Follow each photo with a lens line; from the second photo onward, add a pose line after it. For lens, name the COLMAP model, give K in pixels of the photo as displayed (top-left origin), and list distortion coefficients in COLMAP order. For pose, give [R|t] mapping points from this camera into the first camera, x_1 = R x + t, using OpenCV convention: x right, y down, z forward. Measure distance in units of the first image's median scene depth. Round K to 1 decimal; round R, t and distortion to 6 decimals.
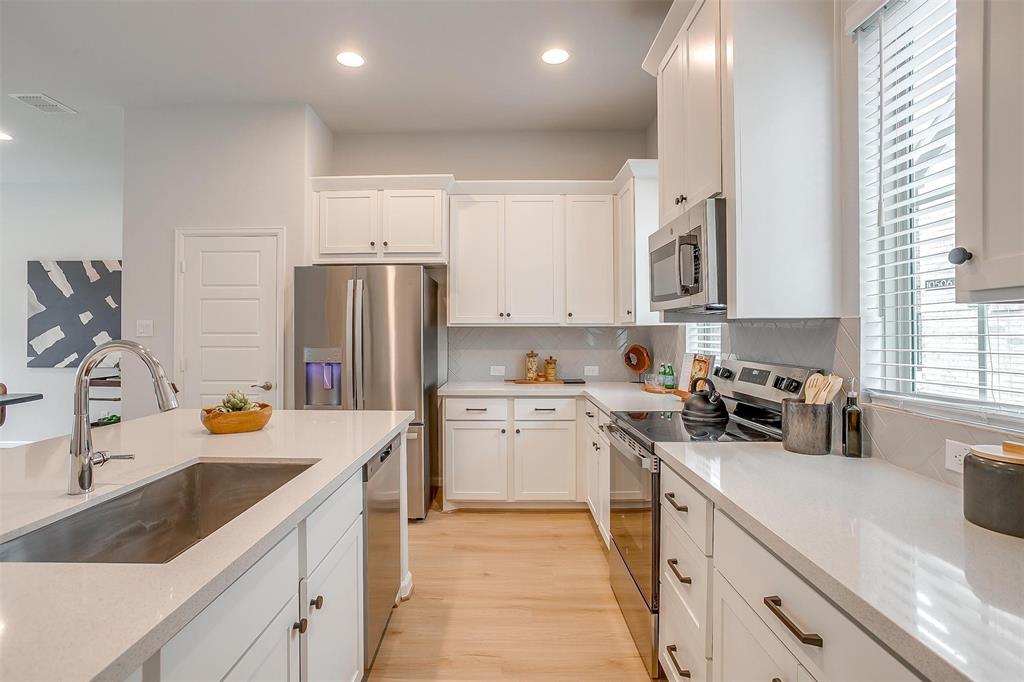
lens RADIAL K [[499.8, 0, 496.9], [0, 499.8, 328.9], [0, 0, 1]] dist [-0.050335, 0.028745]
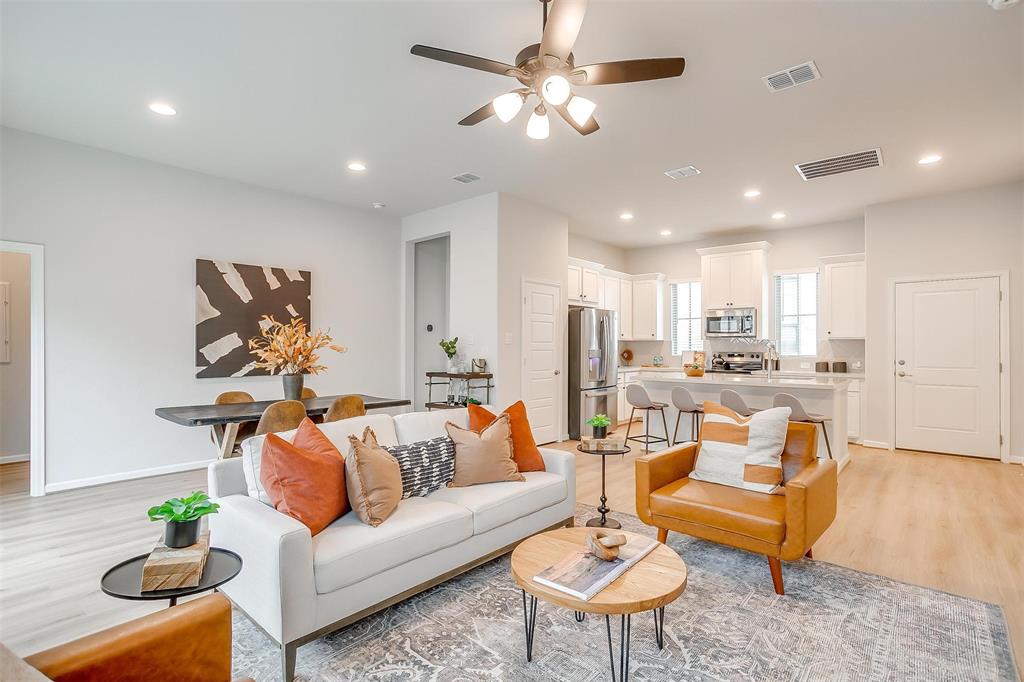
lens RADIAL K [[499.8, 0, 509.7], [0, 499.8, 341.9], [0, 0, 1]] dist [-0.050335, 0.028745]
pose [[0.643961, 0.008327, 0.765013, -1.933111], [-0.009209, 0.999953, -0.003132, 0.014694], [-0.765003, -0.005028, 0.644008, -0.020992]]
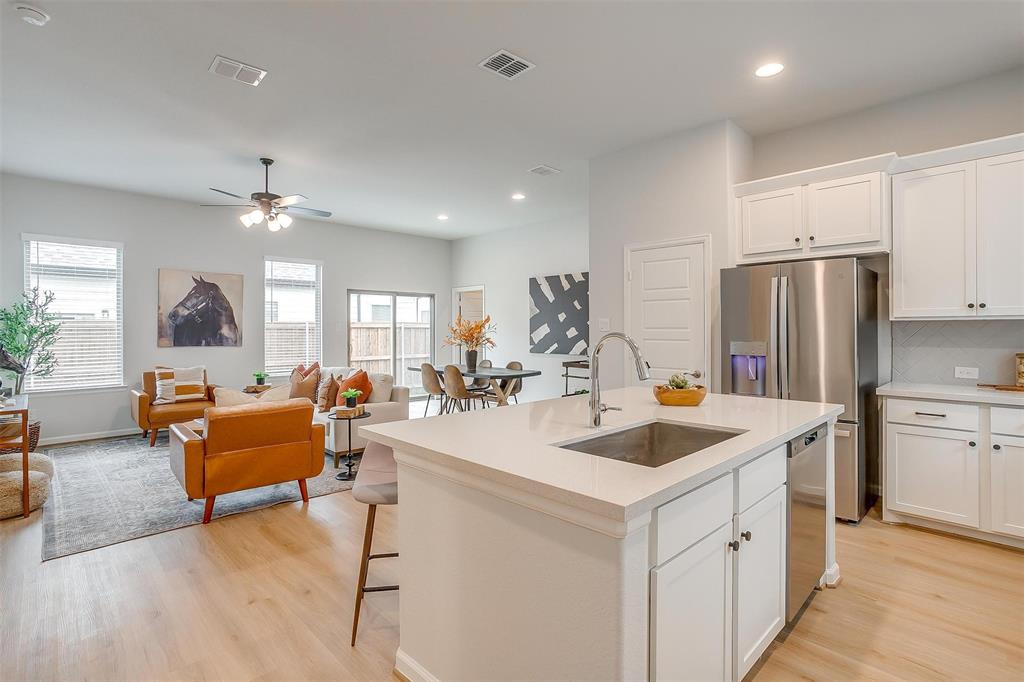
lens RADIAL K [[499.8, 0, 506.7], [0, 499.8, 328.0], [0, 0, 1]] dist [-0.050335, 0.028745]
pose [[0.709224, -0.002692, -0.704978, 0.036870], [0.008573, 0.999952, 0.004807, -0.001353], [0.704931, -0.009453, 0.709213, -0.130831]]
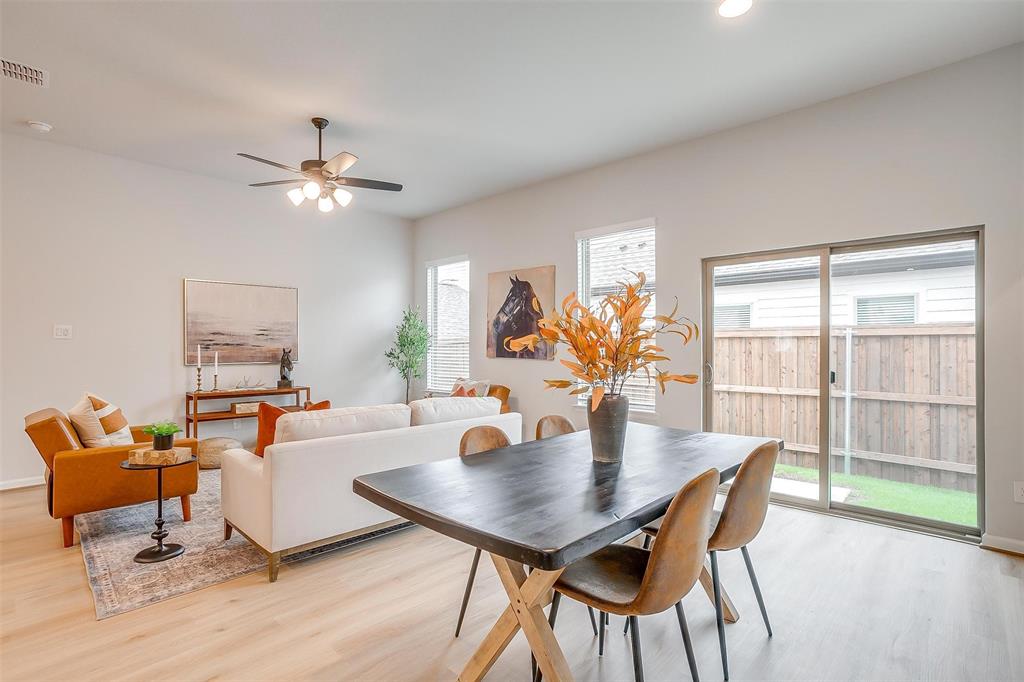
lens RADIAL K [[499.8, 0, 512.3], [0, 499.8, 344.9], [0, 0, 1]] dist [-0.050335, 0.028745]
pose [[-0.675754, -0.001680, -0.737125, -0.884283], [0.005930, 0.999953, -0.007716, 0.035669], [0.737103, -0.009585, -0.675712, 1.405673]]
